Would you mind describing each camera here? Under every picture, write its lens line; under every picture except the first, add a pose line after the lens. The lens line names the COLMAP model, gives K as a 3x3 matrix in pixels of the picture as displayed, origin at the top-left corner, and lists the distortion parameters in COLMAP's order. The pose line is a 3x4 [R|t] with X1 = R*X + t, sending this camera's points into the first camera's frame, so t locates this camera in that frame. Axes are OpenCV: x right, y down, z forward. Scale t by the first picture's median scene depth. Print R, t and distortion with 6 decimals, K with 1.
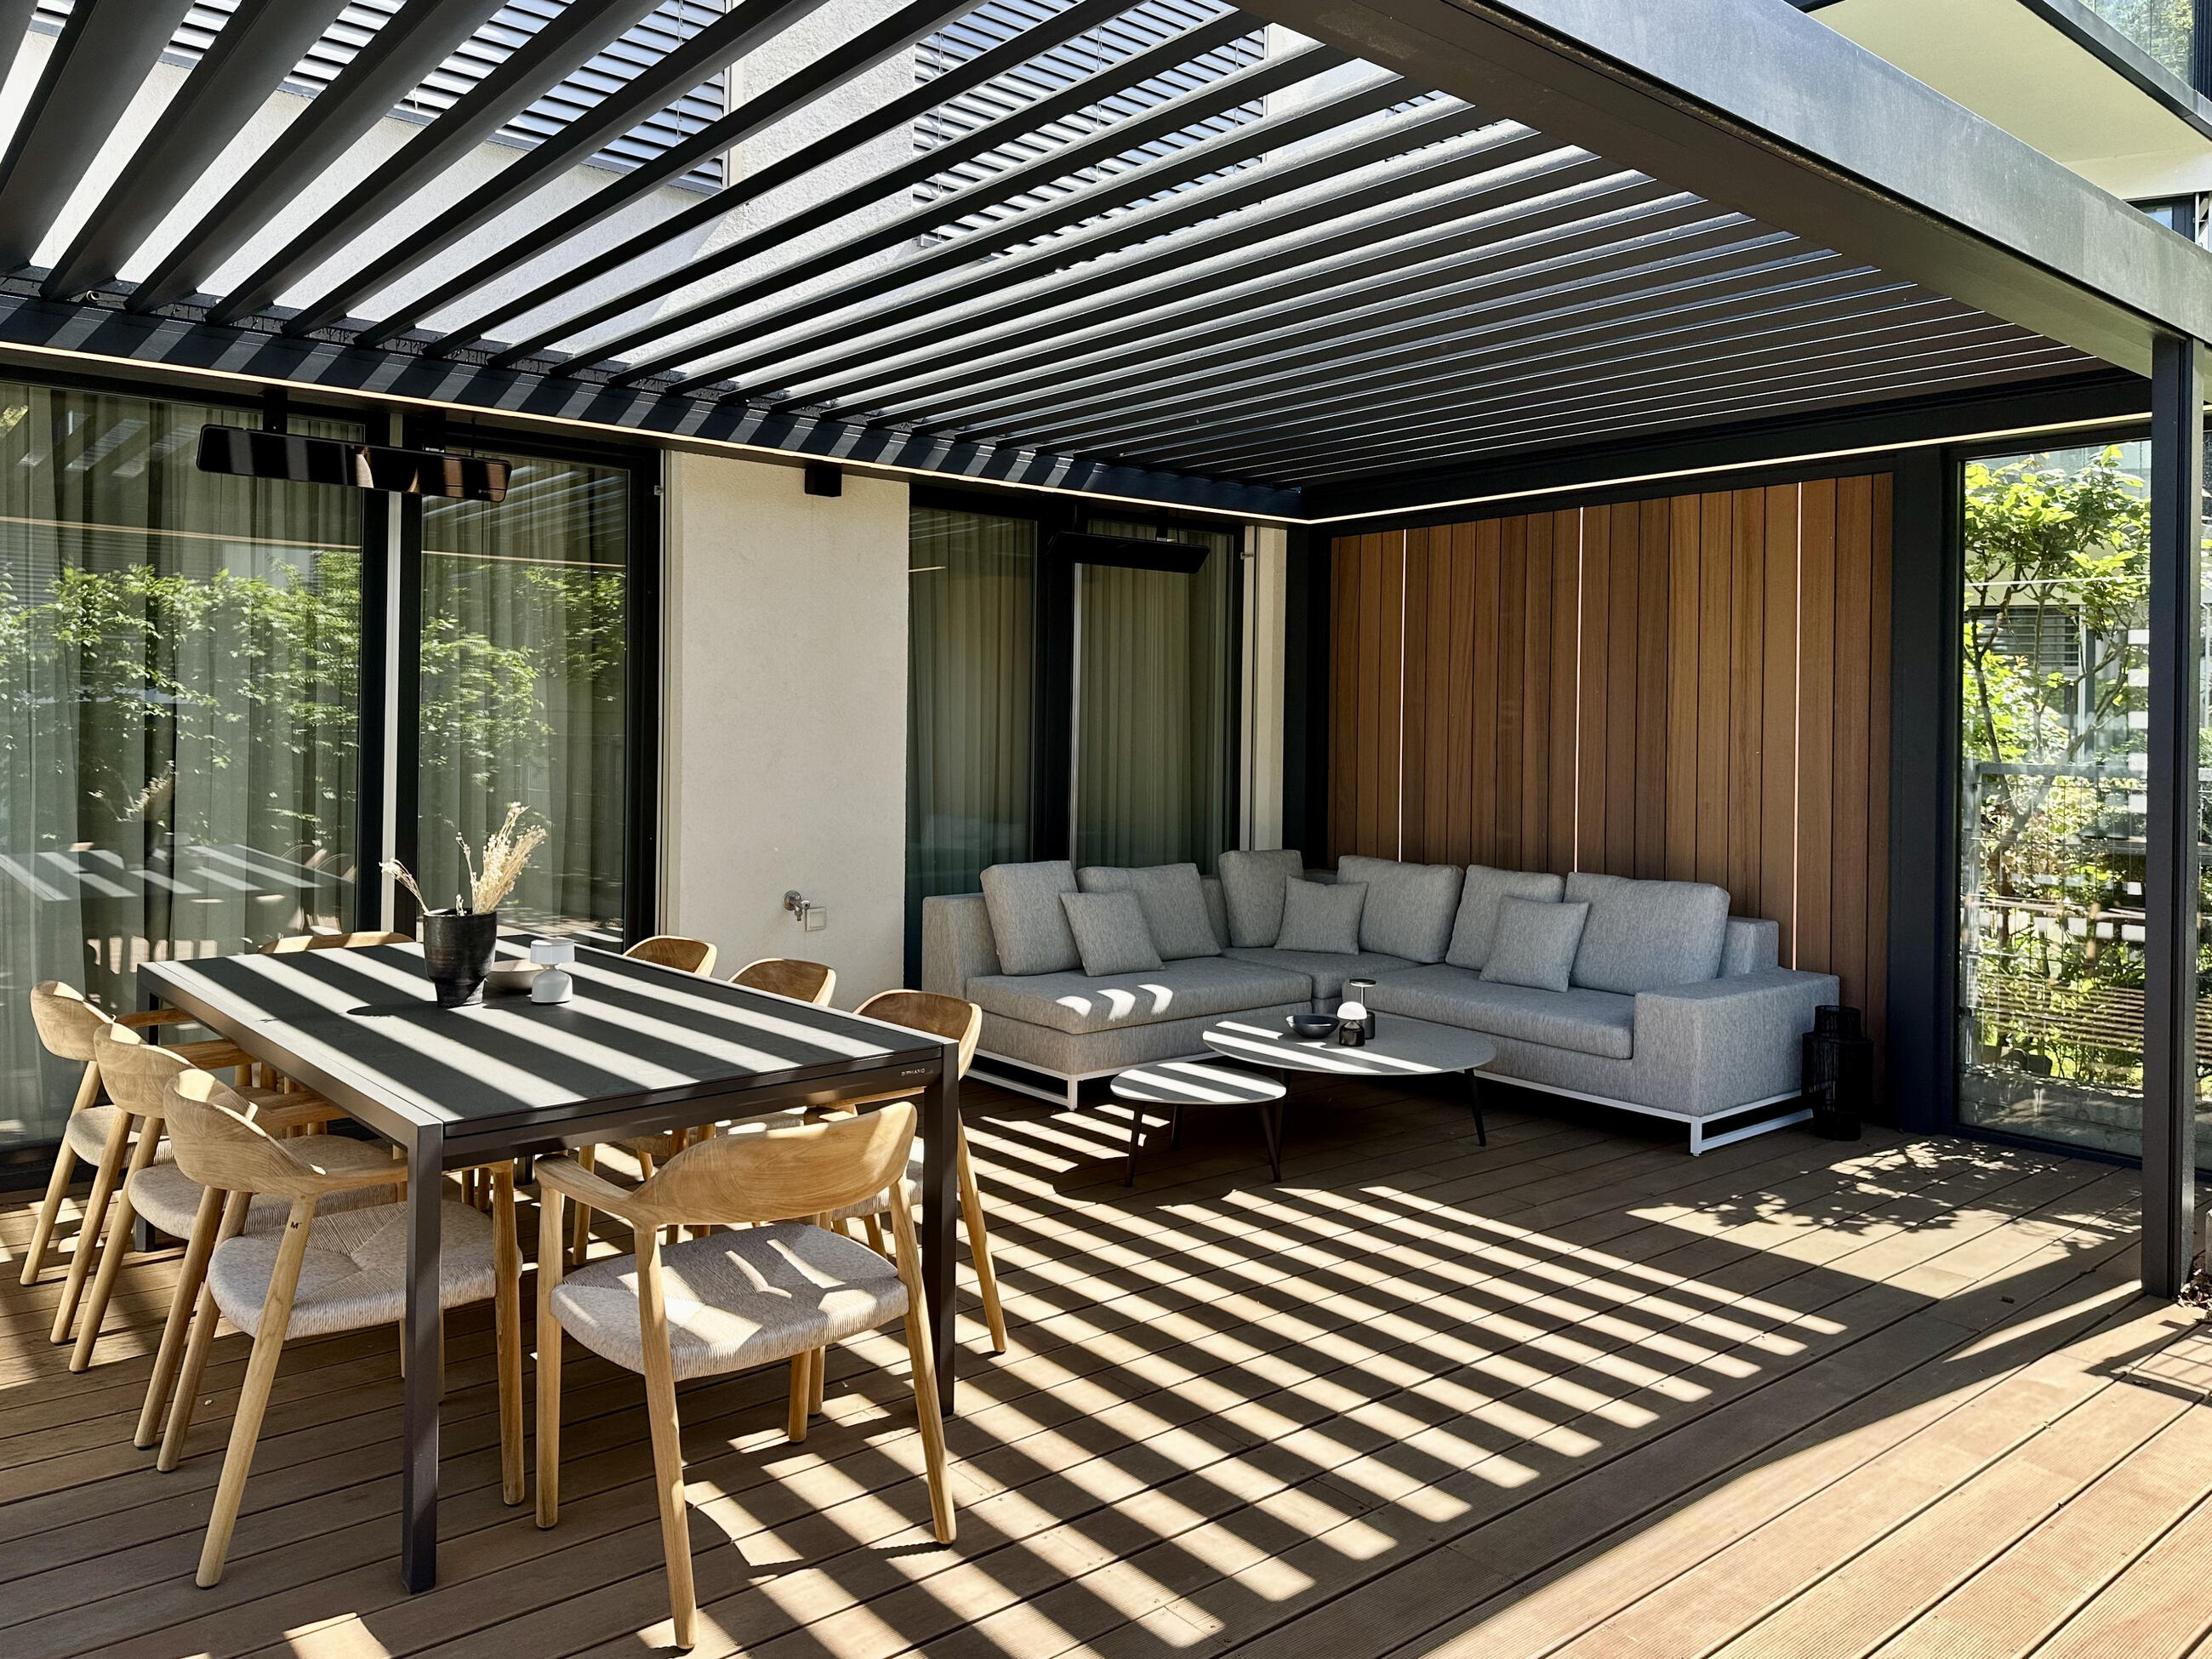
lens RADIAL K [[1615.8, 0, 1091.7], [0, 1615.8, 736.3], [0, 0, 1]] dist [0.056506, -0.053267]
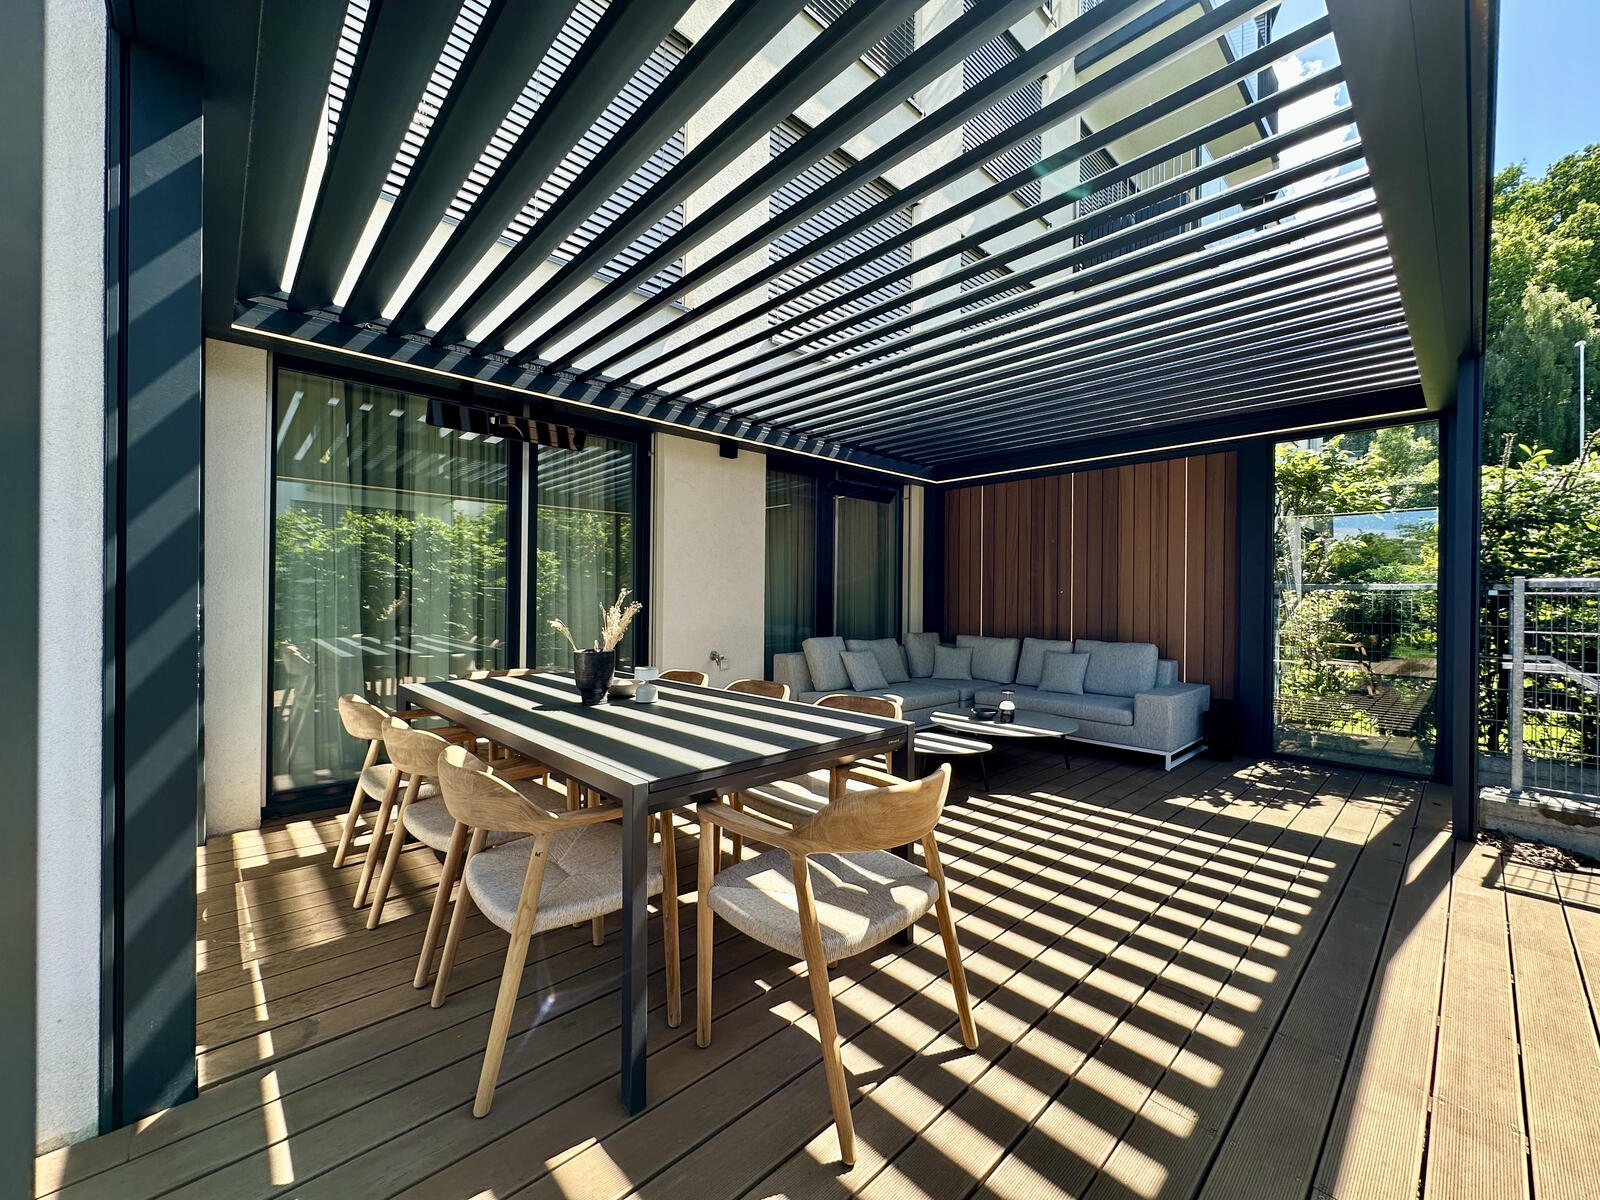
lens RADIAL K [[638.7, 0, 798.0], [0, 638.7, 601.5], [0, 0, 1]] dist [-0.008891, 0.000749]
pose [[0.998039, -0.002668, 0.062536, -0.145764], [0.002794, 0.999994, -0.001925, 0.039284], [-0.062531, 0.002096, 0.998041, 0.212654]]
